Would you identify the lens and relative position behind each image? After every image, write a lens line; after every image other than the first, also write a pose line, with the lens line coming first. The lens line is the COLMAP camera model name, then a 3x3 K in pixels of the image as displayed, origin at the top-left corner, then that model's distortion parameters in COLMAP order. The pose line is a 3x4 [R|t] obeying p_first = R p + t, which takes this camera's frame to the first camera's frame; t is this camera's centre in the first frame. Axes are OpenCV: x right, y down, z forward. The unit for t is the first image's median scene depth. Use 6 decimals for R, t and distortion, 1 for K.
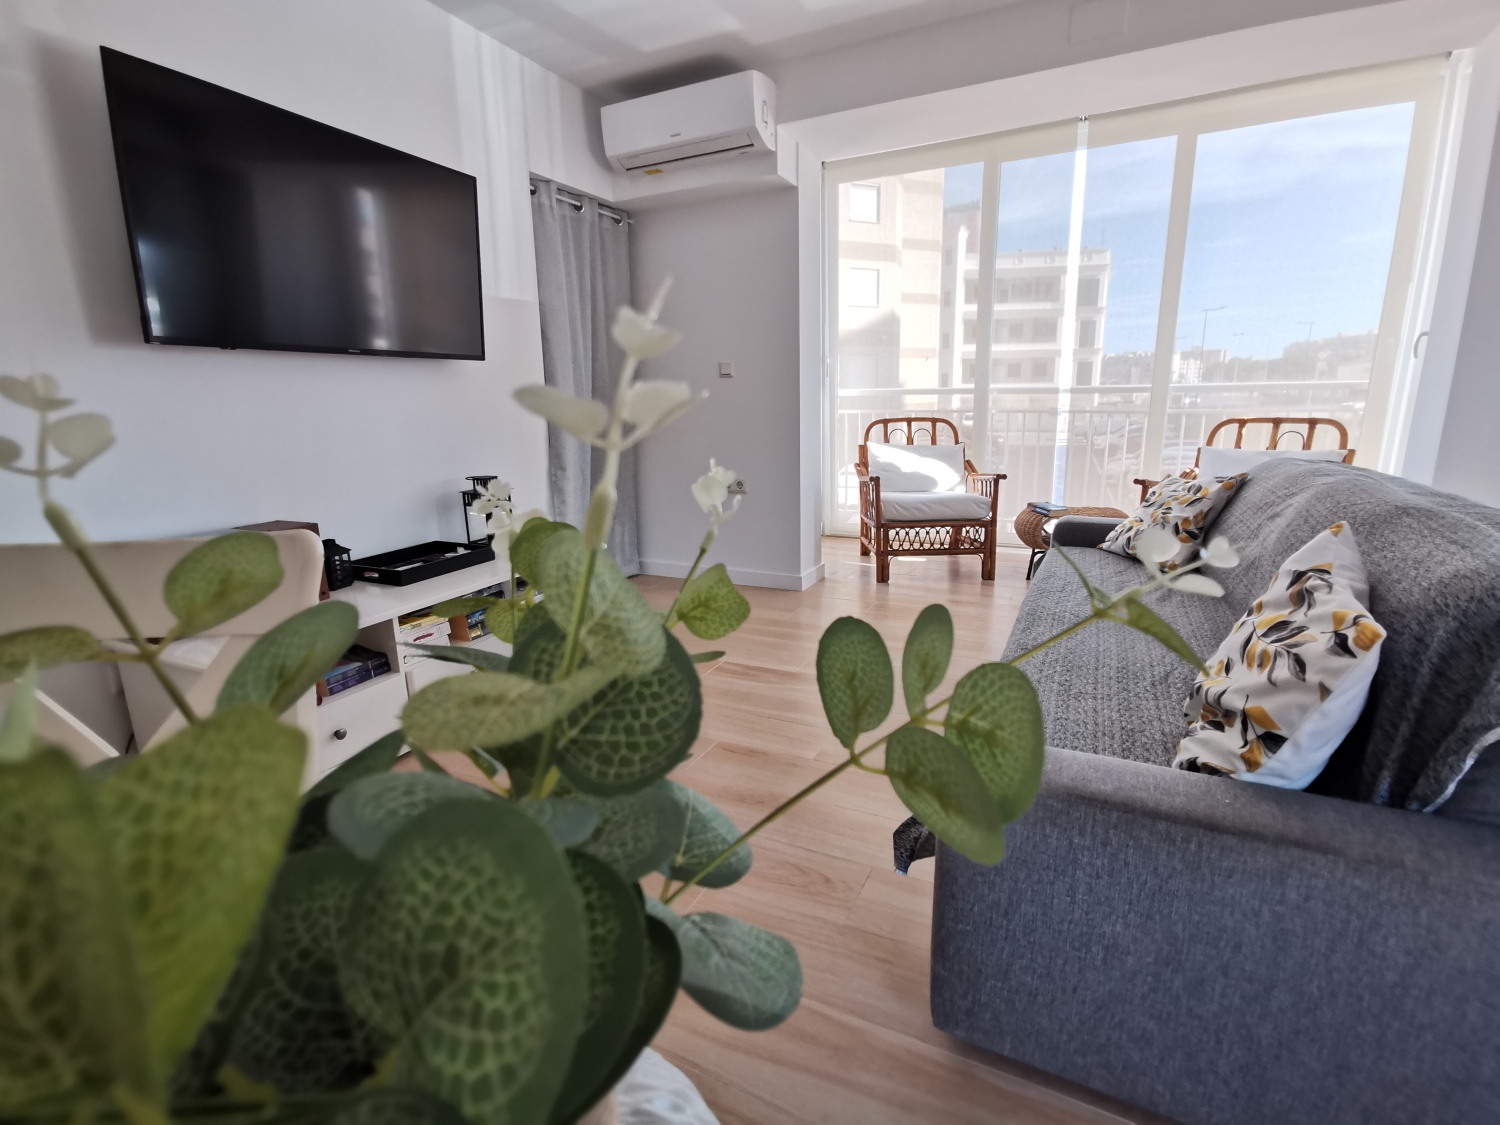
lens RADIAL K [[723.4, 0, 750.0], [0, 723.4, 562.5], [0, 0, 1]] dist [-0.047438, 0.042903]
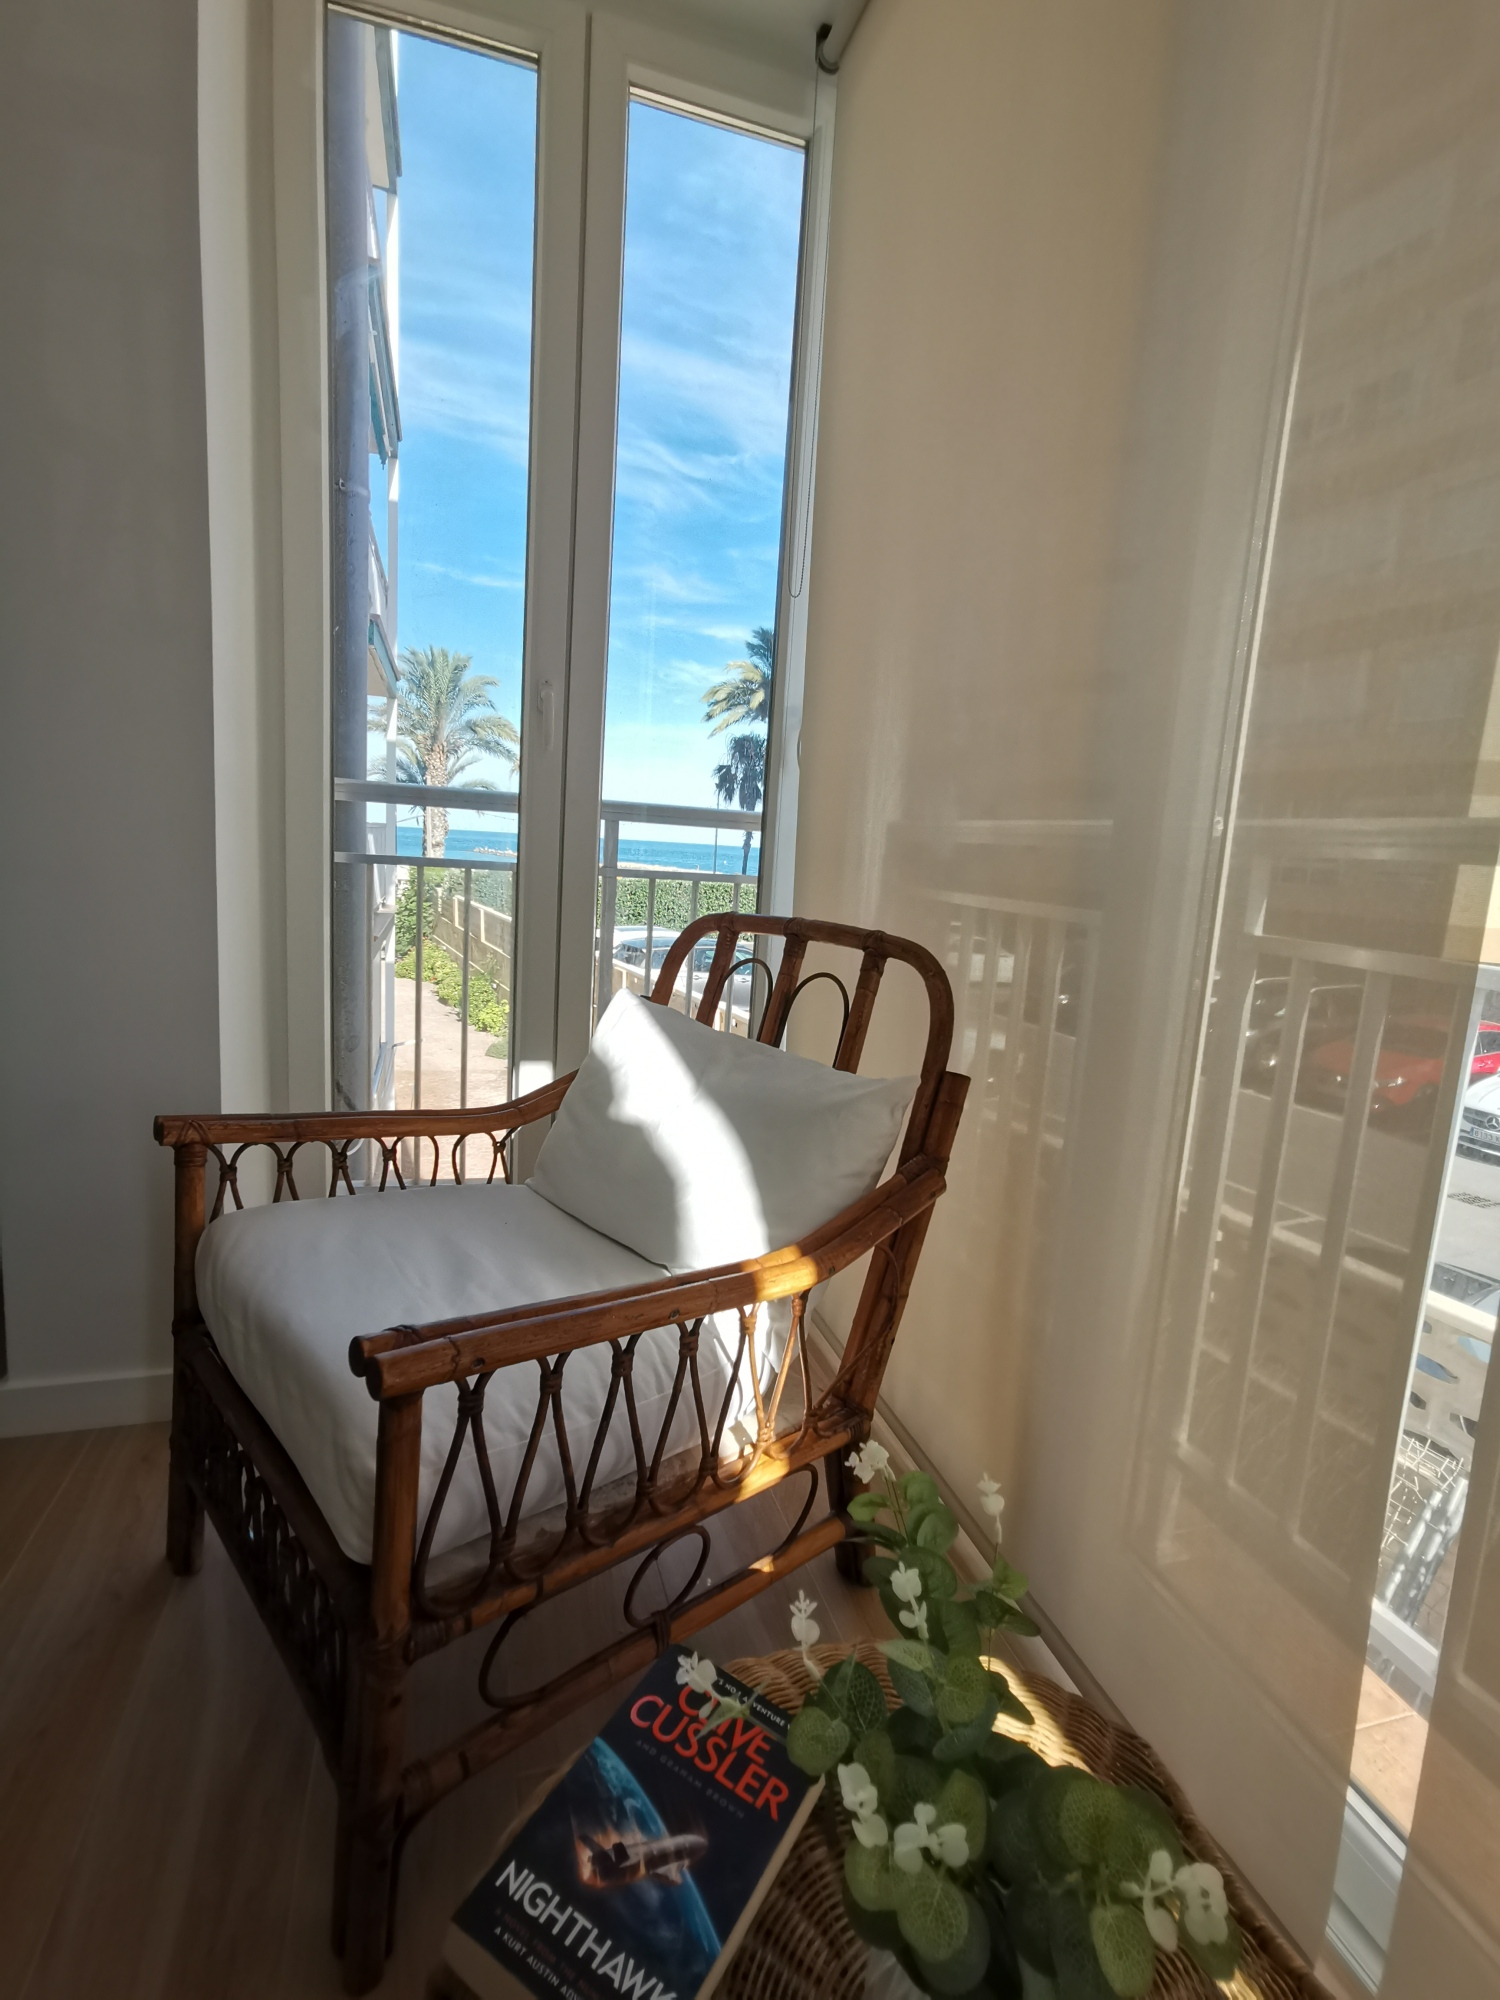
lens RADIAL K [[964.6, 0, 750.0], [0, 964.6, 1000.0], [0, 0, 1]] dist [-0.047438, 0.042903]
pose [[0.994871, 0.075086, 0.067776, 0.674851], [-0.070548, 0.995253, -0.067038, -0.139873], [-0.072487, 0.061913, 0.995446, 0.598815]]
